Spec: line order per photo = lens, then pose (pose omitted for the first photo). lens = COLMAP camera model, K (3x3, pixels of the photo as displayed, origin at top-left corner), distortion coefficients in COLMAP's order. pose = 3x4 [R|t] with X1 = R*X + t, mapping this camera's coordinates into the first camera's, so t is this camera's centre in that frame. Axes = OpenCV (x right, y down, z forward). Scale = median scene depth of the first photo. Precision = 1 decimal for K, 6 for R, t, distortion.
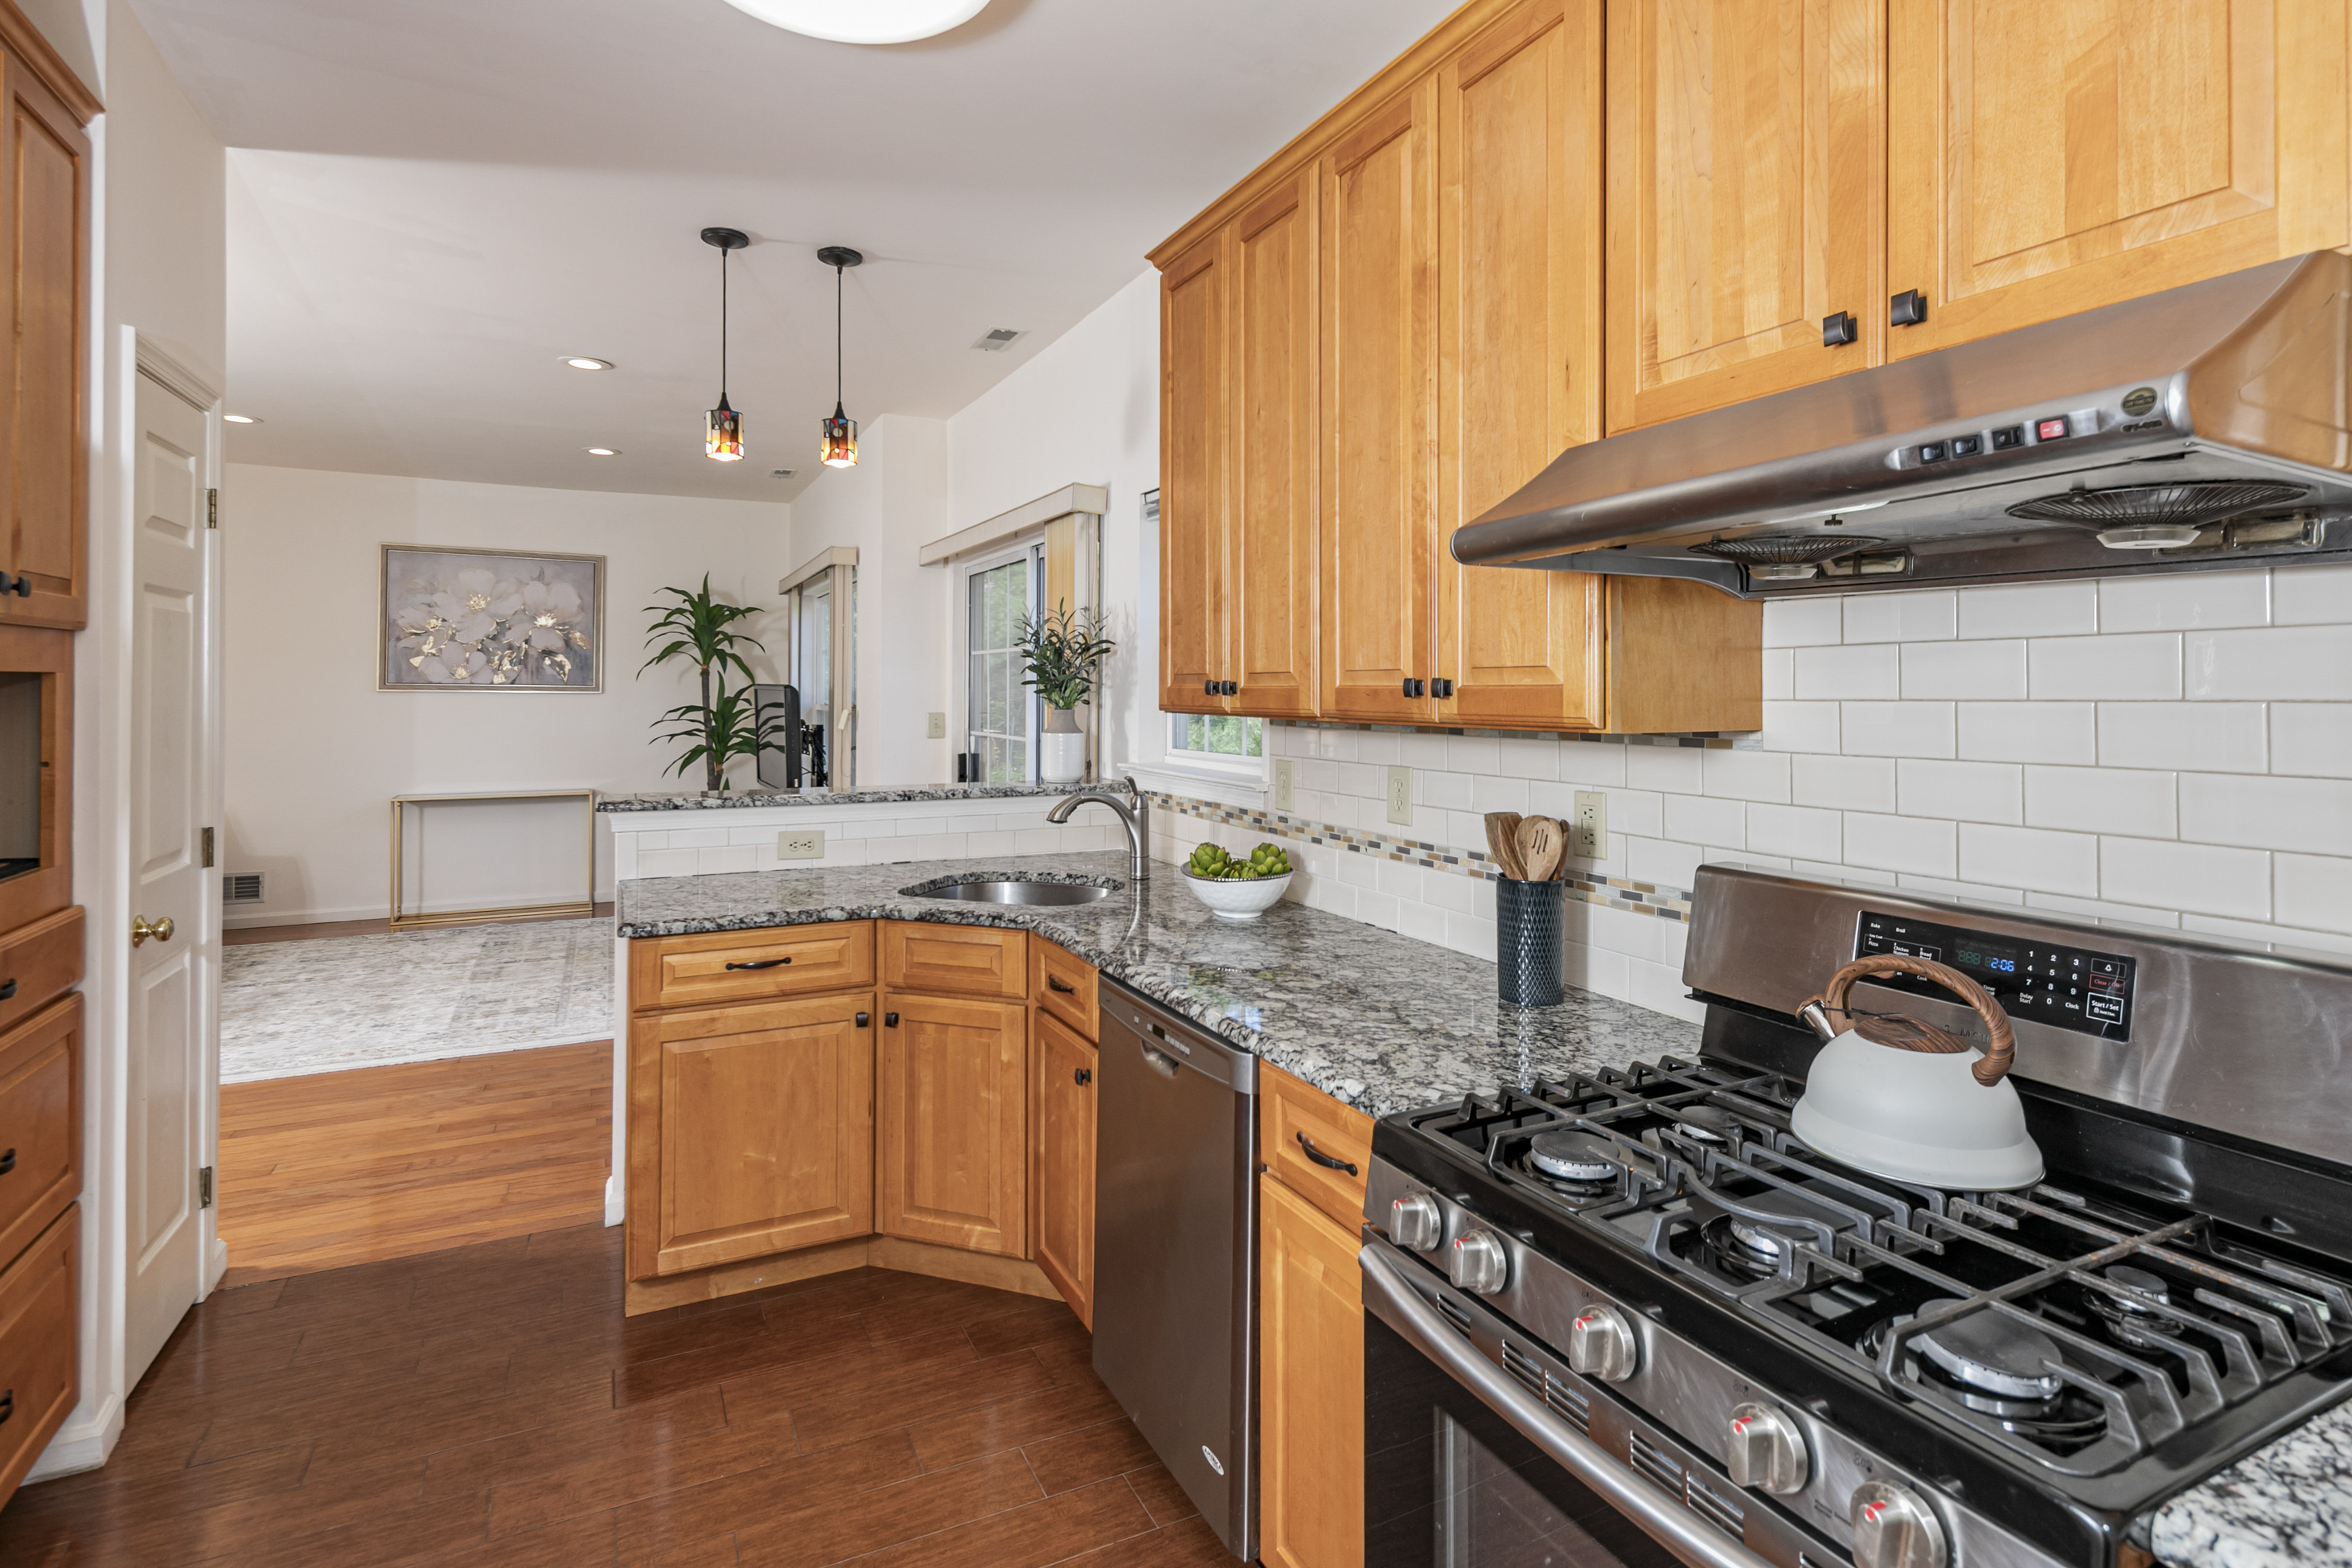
lens RADIAL K [[1195.4, 0, 1183.8], [0, 1195.4, 688.1], [0, 0, 1]] dist [0.016613, -0.009629]
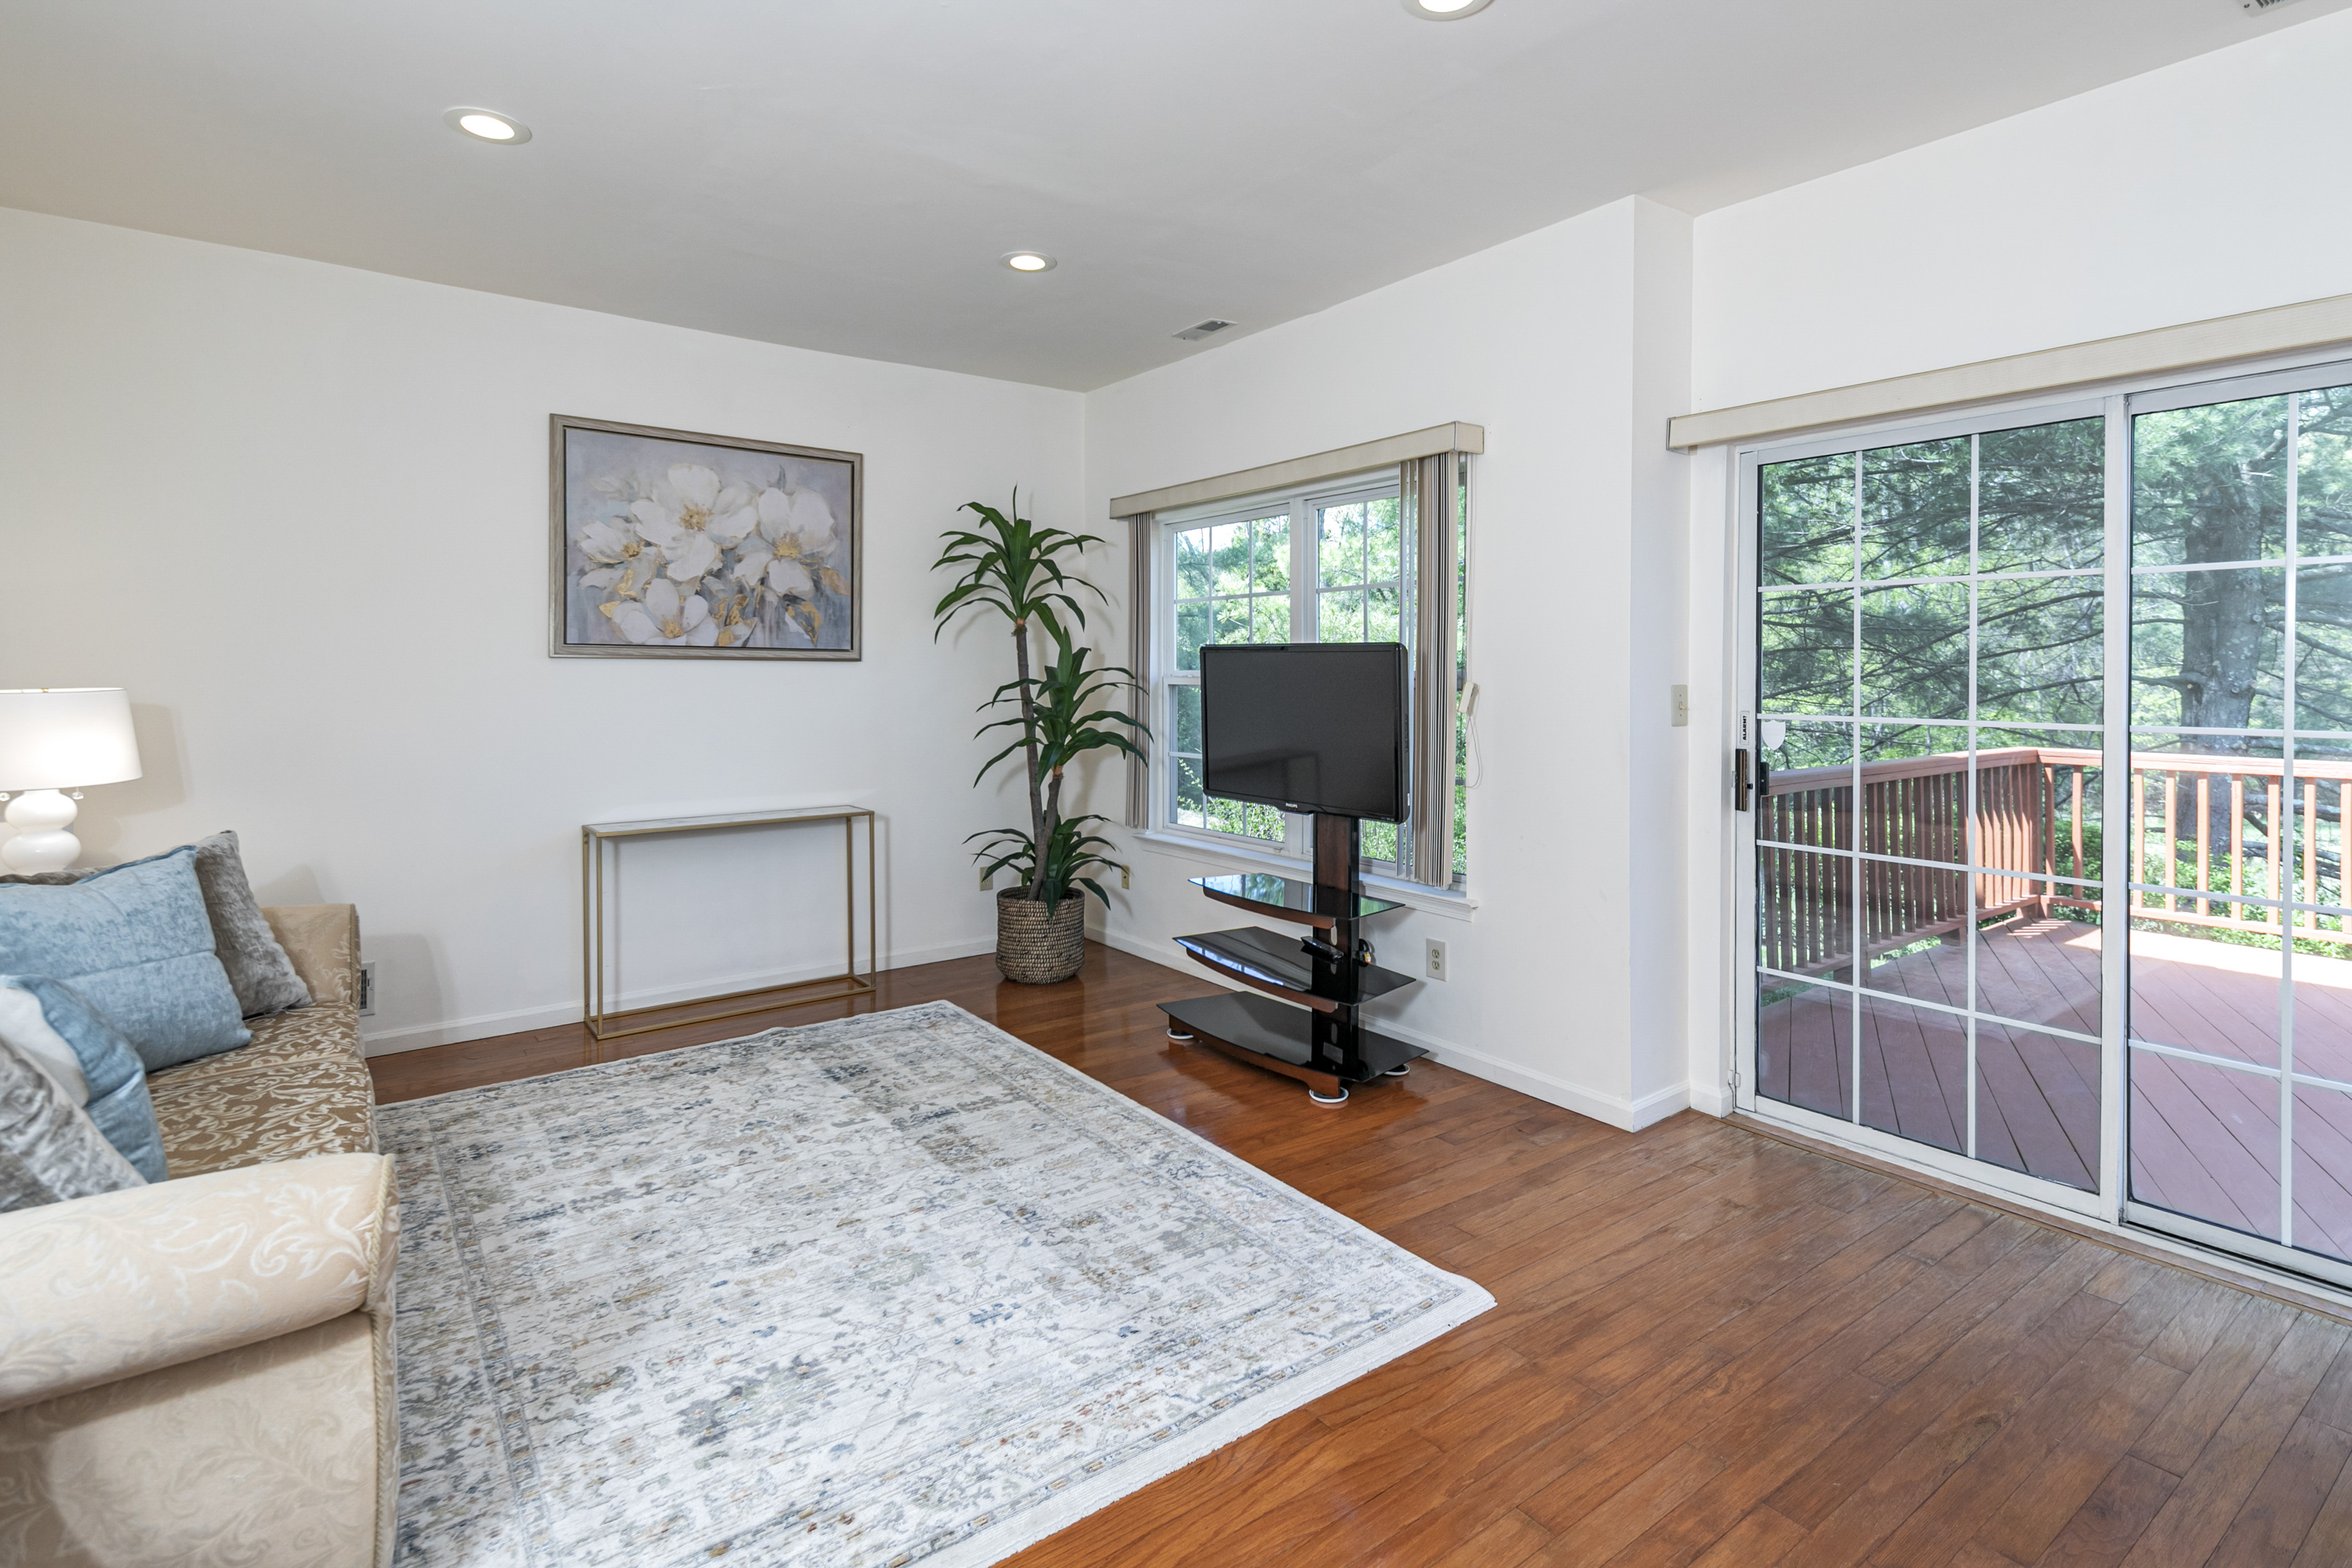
lens RADIAL K [[1195.4, 0, 1183.8], [0, 1195.4, 688.1], [0, 0, 1]] dist [0.016613, -0.009629]
pose [[0.985504, -0.003638, 0.169614, -1.185423], [0.001229, 0.999897, 0.014305, 0.026624], [-0.169649, -0.013889, 0.985407, 0.889769]]
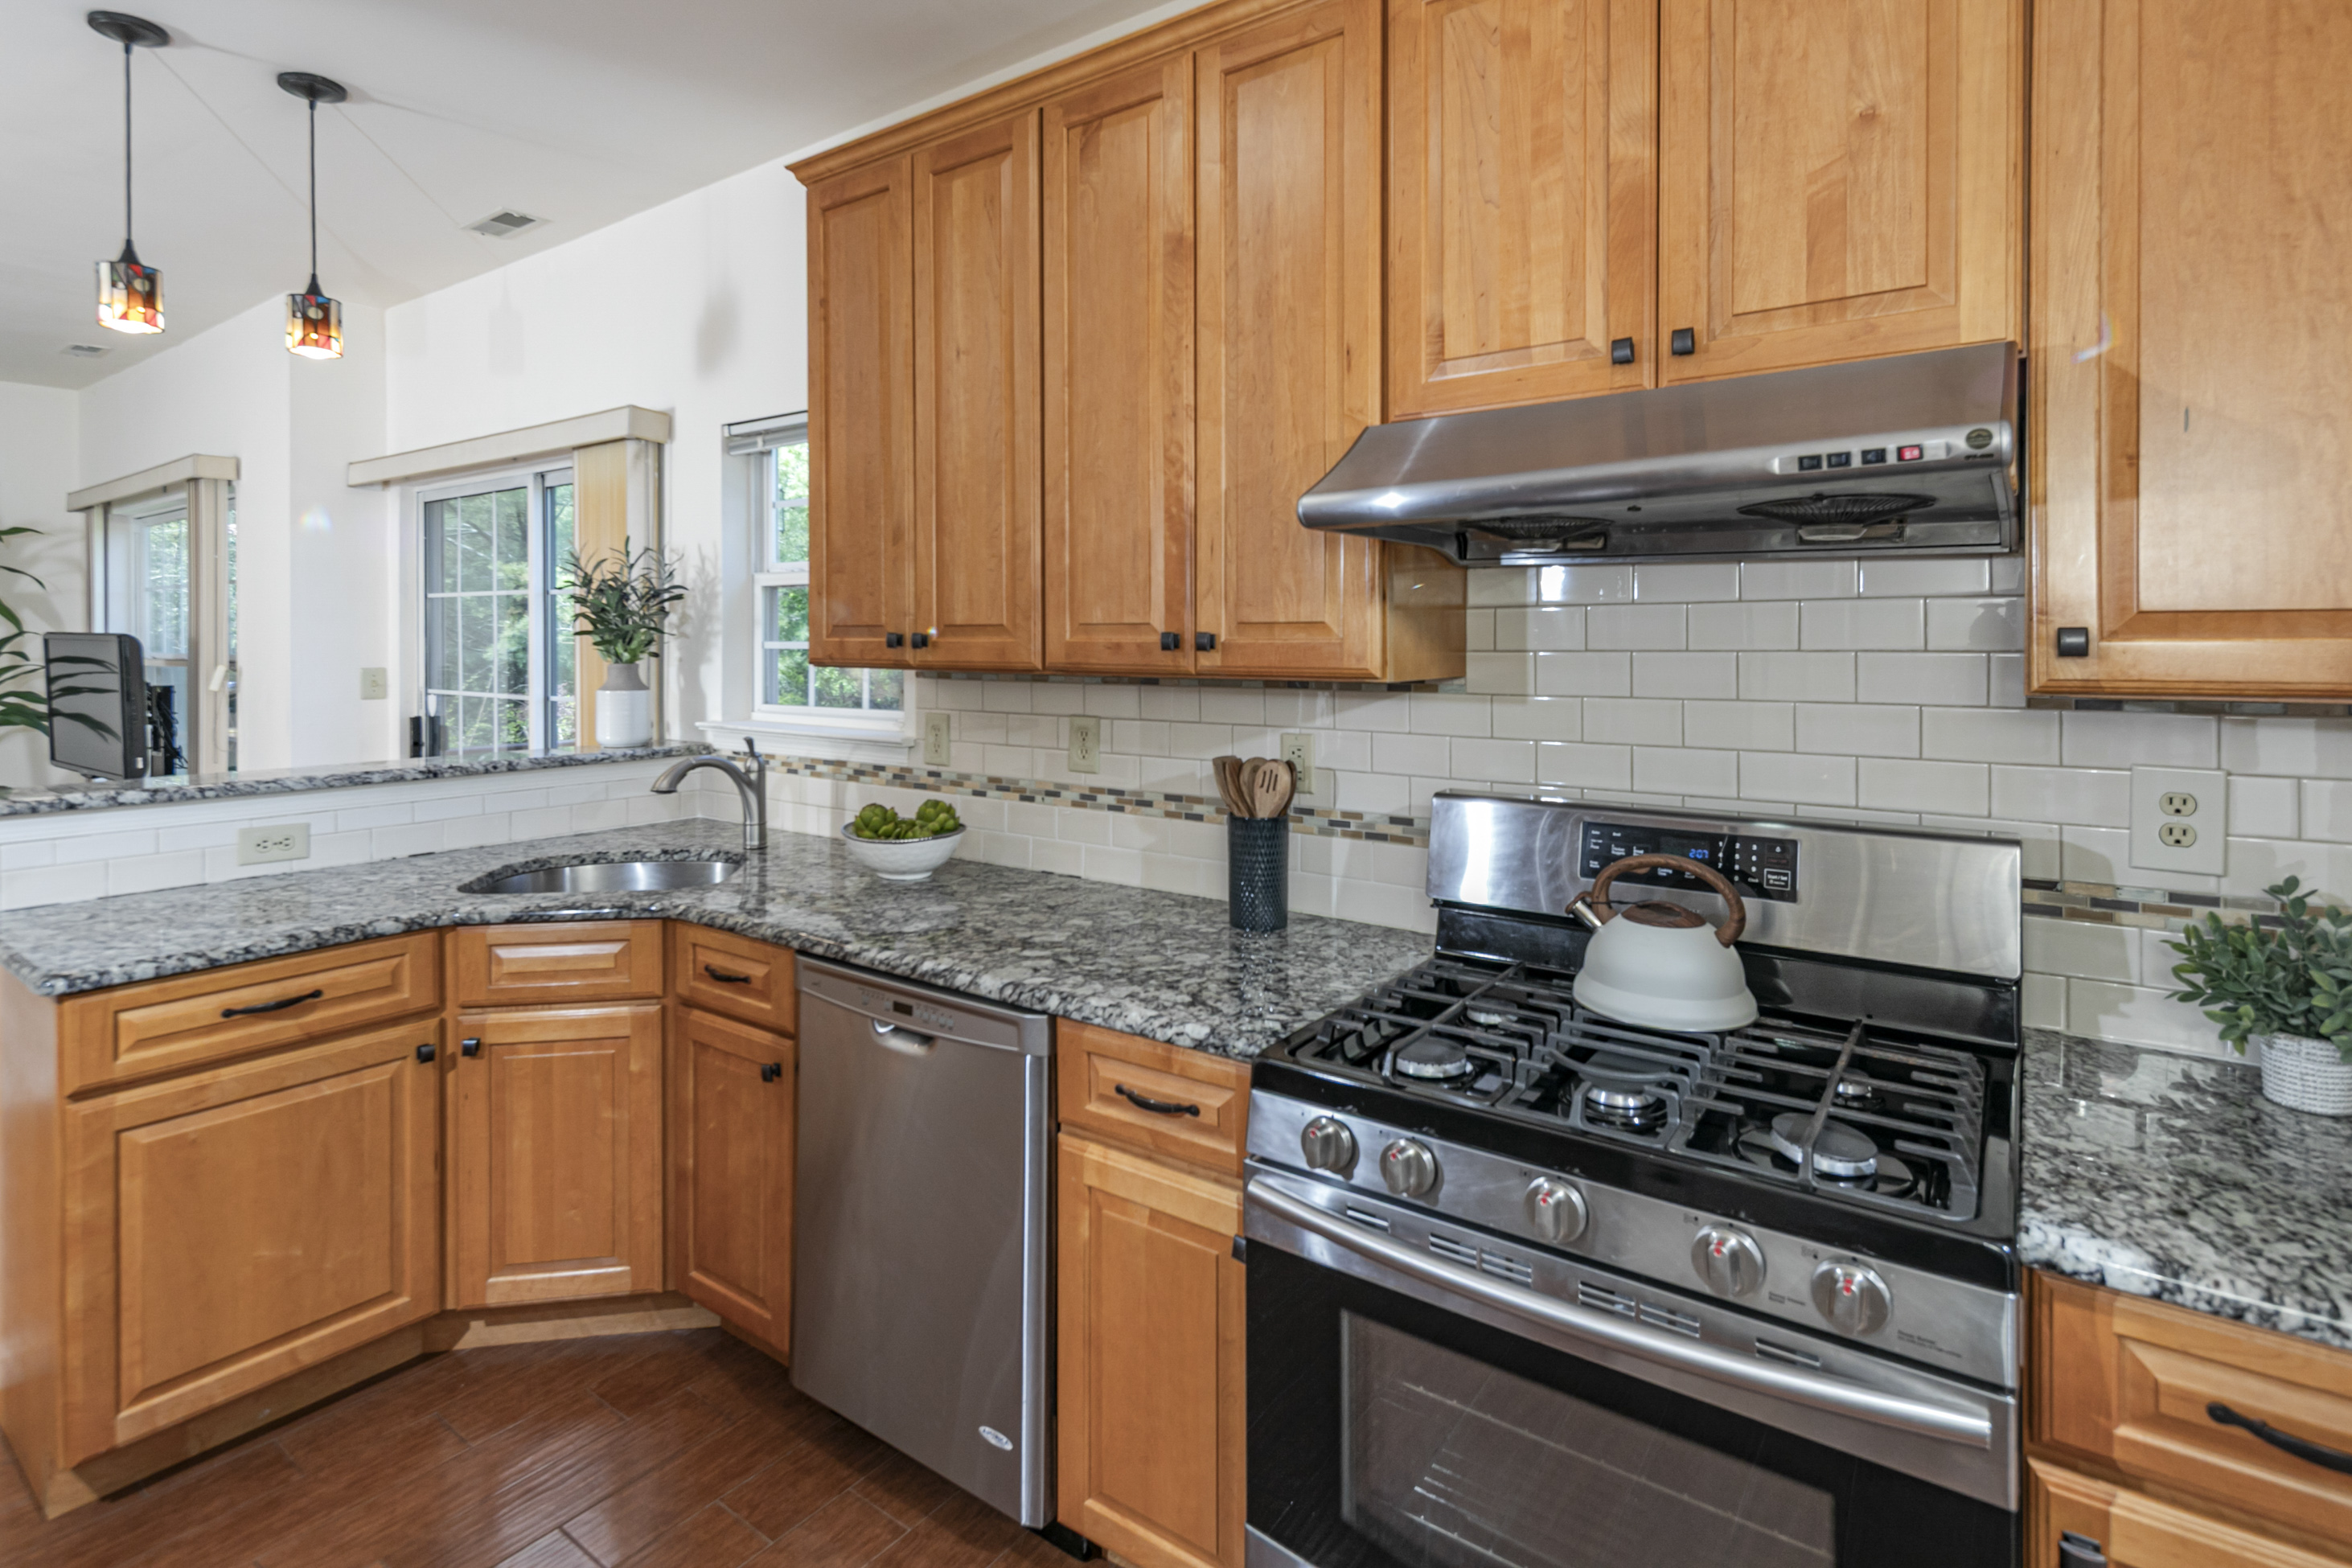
lens RADIAL K [[1160.8, 0, 1178.2], [0, 1160.8, 653.1], [0, 0, 1]] dist [0.021065, -0.010208]
pose [[0.882390, -0.009644, 0.470420, -0.199033], [0.001772, 0.999851, 0.017174, -0.005281], [-0.470515, -0.014320, 0.882276, 0.074606]]
